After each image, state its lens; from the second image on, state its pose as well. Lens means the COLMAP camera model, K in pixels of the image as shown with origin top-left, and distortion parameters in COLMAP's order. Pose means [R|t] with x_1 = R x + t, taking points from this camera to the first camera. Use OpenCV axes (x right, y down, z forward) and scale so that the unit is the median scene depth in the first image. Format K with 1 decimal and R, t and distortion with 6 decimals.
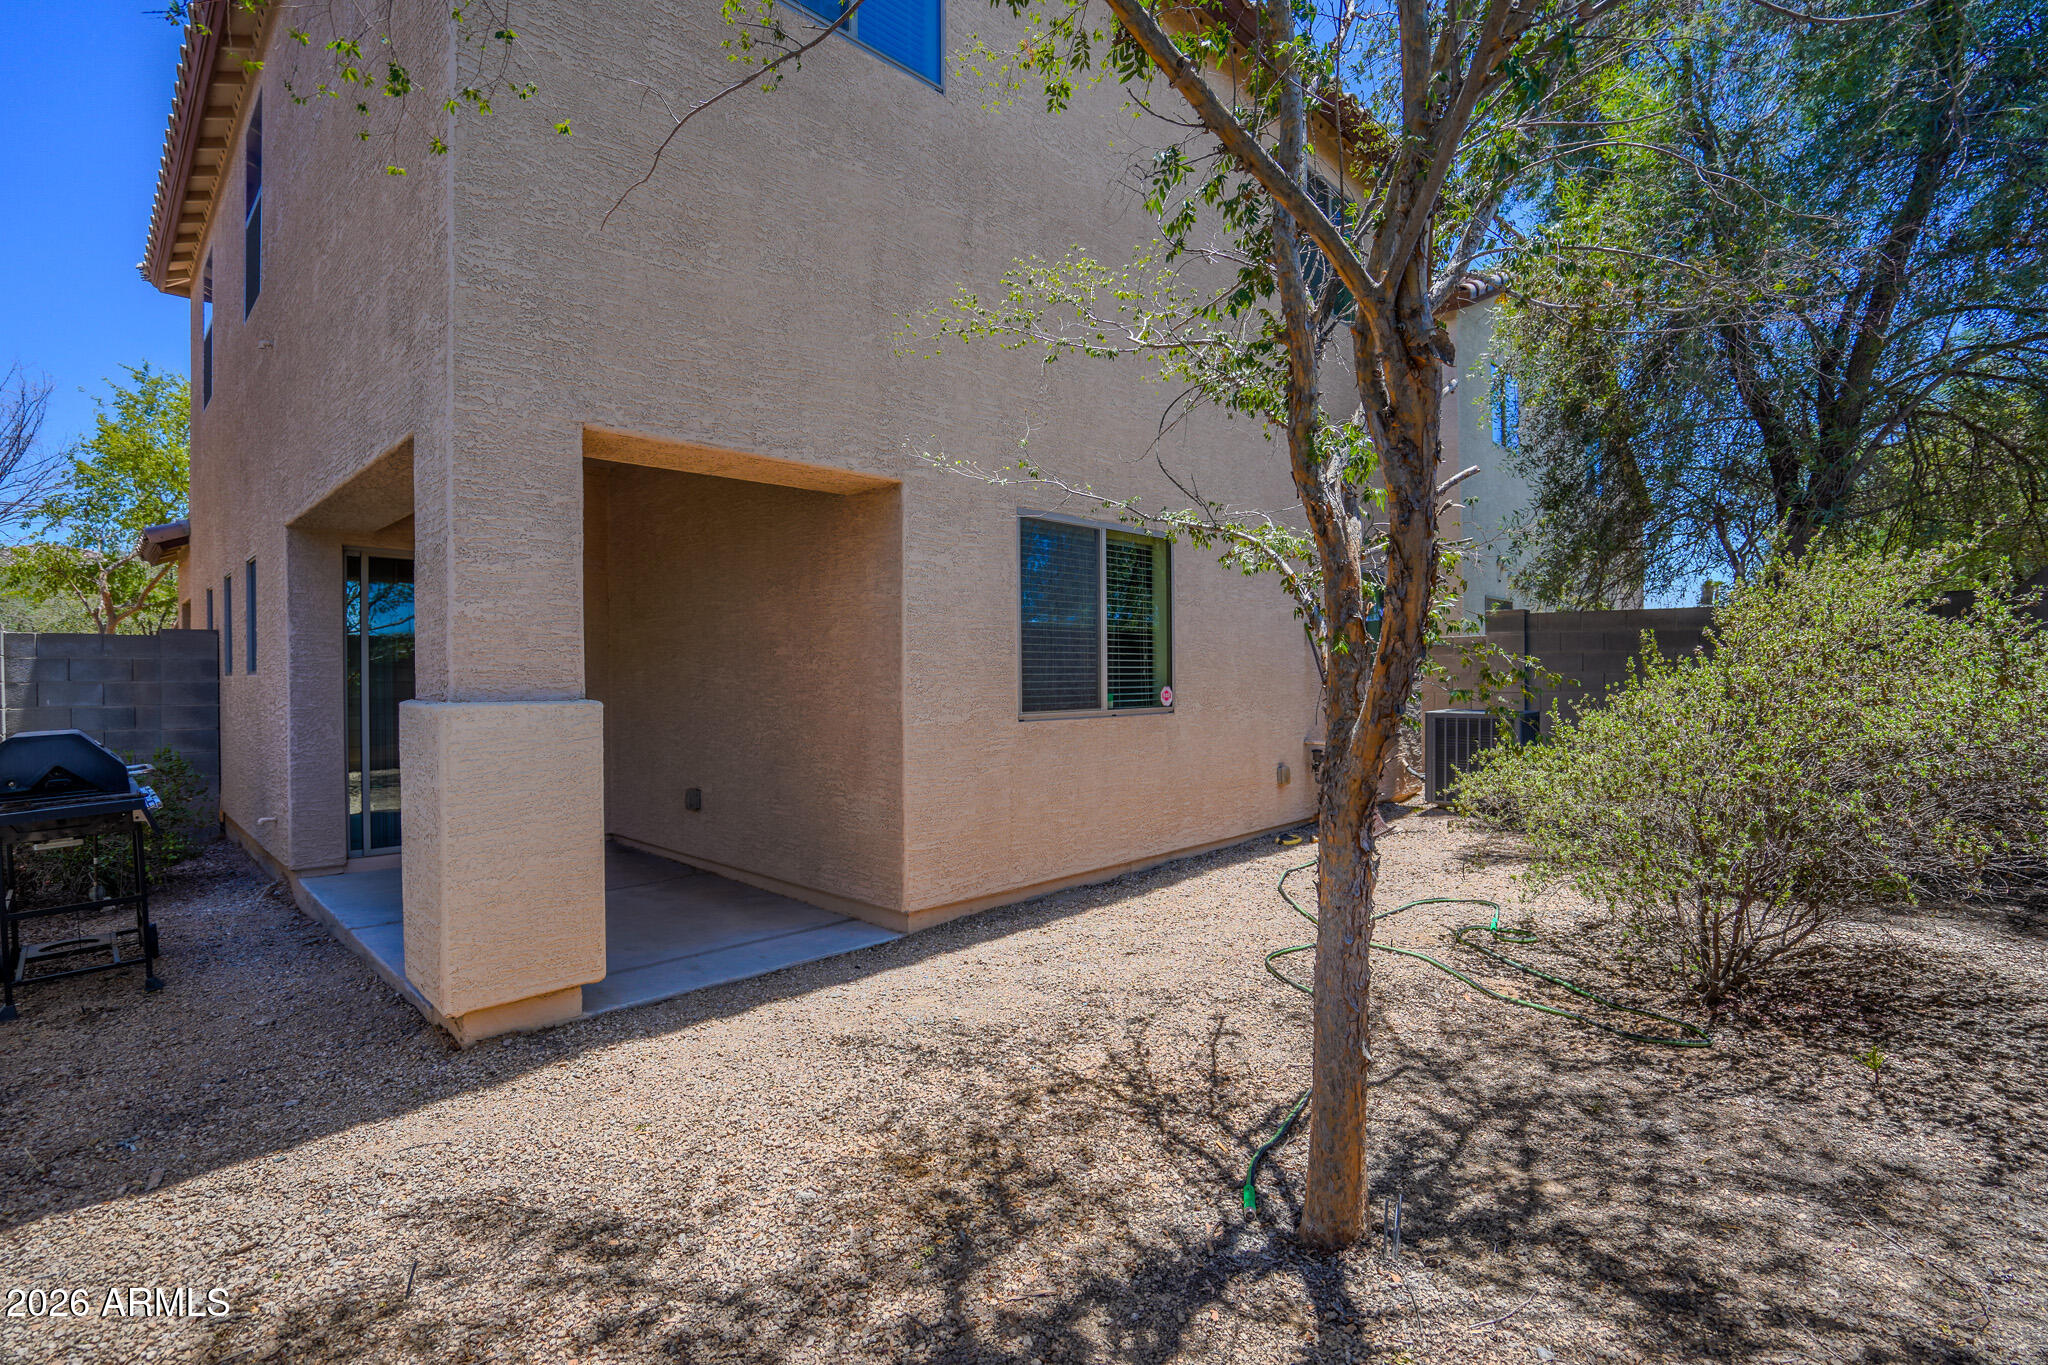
lens RADIAL K [[948.2, 0, 1003.9], [0, 948.2, 679.1], [0, 0, 1]] dist [-0.054553, 0.019740]
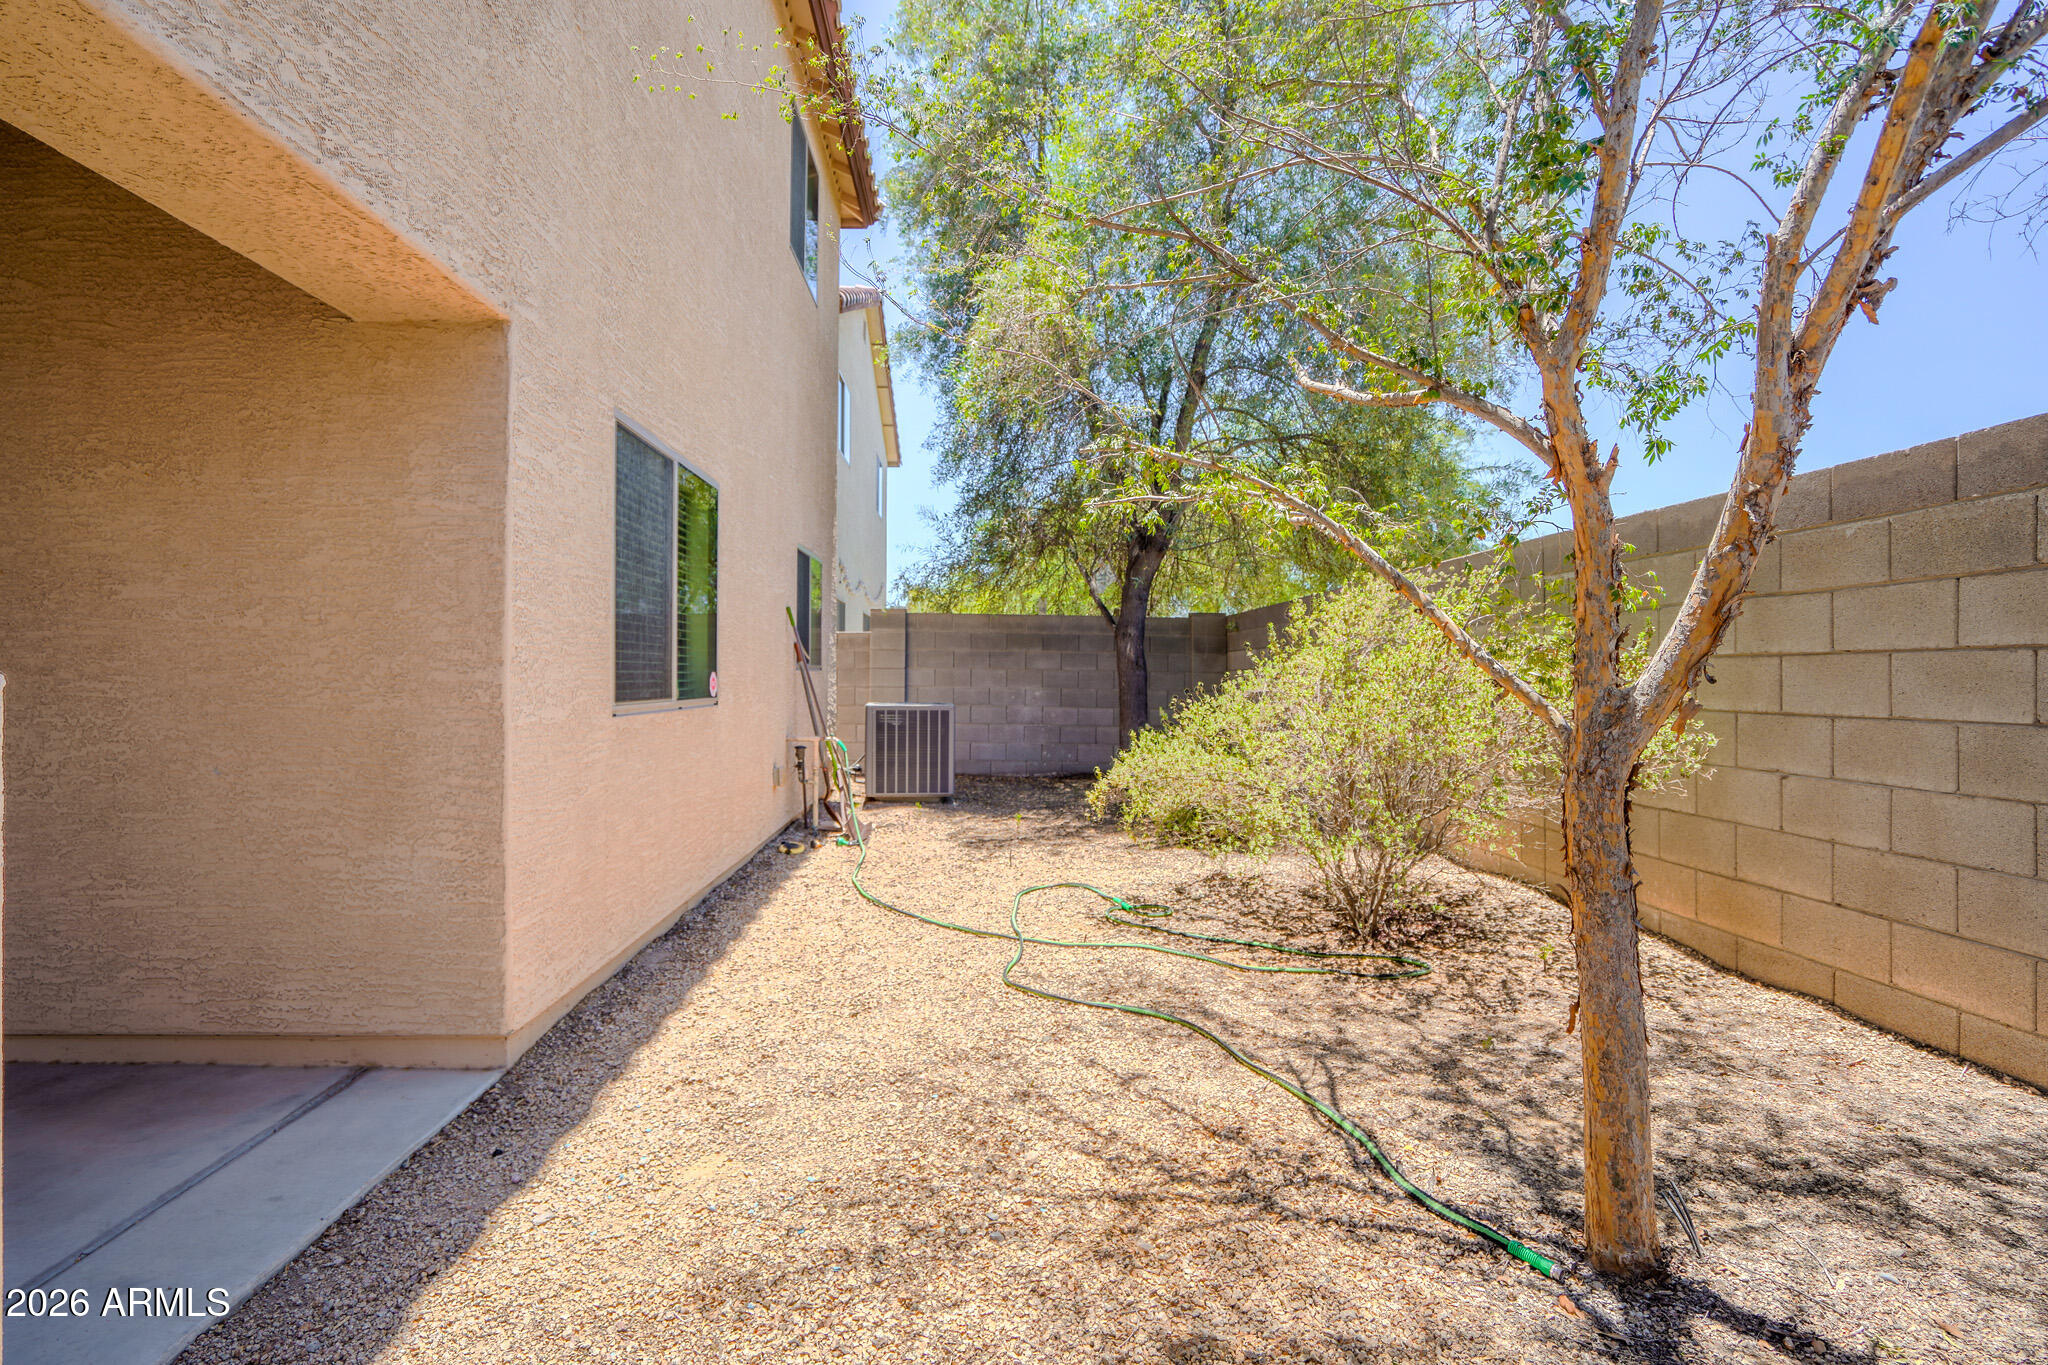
lens RADIAL K [[948.2, 0, 1003.9], [0, 948.2, 679.1], [0, 0, 1]] dist [-0.054553, 0.019740]
pose [[0.694382, 0.009273, 0.719547, -0.392579], [-0.006106, 0.999957, -0.006994, 0.028447], [-0.719581, 0.000463, 0.694409, 0.452680]]
